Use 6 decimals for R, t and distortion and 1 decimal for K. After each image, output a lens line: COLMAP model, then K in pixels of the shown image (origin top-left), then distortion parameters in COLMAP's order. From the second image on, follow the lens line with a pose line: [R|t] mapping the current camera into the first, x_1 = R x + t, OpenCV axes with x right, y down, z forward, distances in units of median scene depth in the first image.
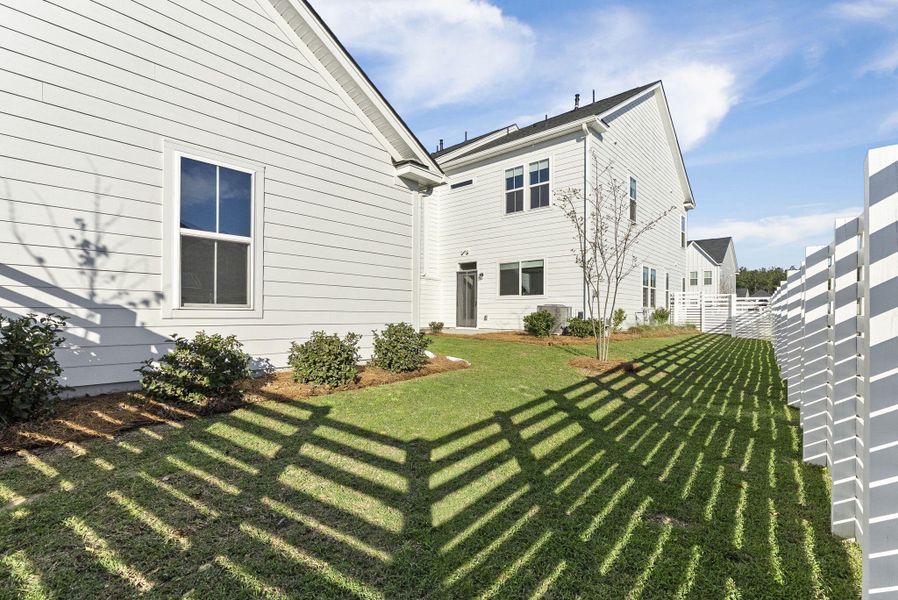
lens RADIAL K [[406.5, 0, 450.4], [0, 406.5, 301.7], [0, 0, 1]] dist [-0.008181, 0.000235]
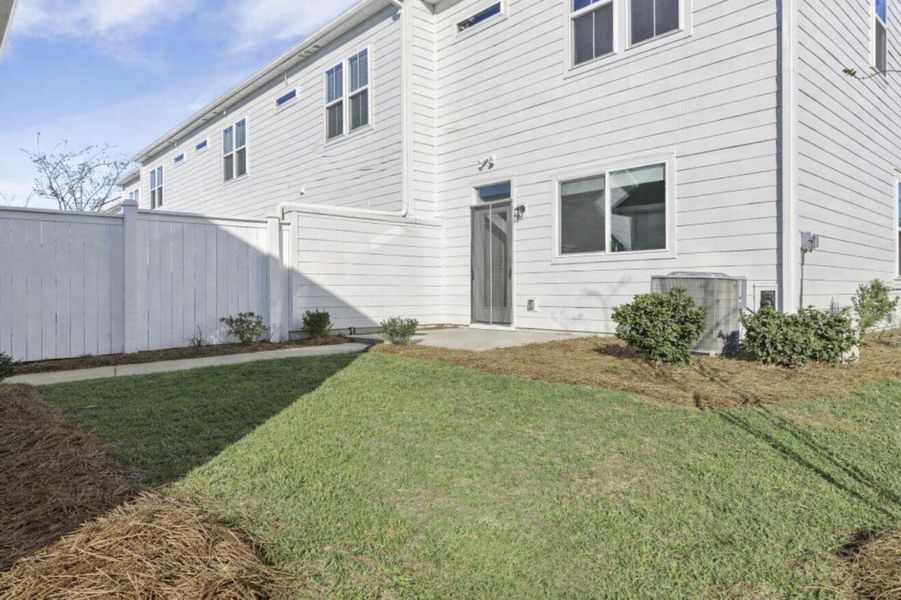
lens RADIAL K [[573.2, 0, 450.7], [0, 573.2, 278.6], [0, 0, 1]] dist [-0.002400, -0.000481]
pose [[0.993569, -0.008610, -0.112900, 0.073155], [0.009525, 0.999926, 0.007562, 0.005293], [0.112826, -0.008589, 0.993578, 0.372141]]
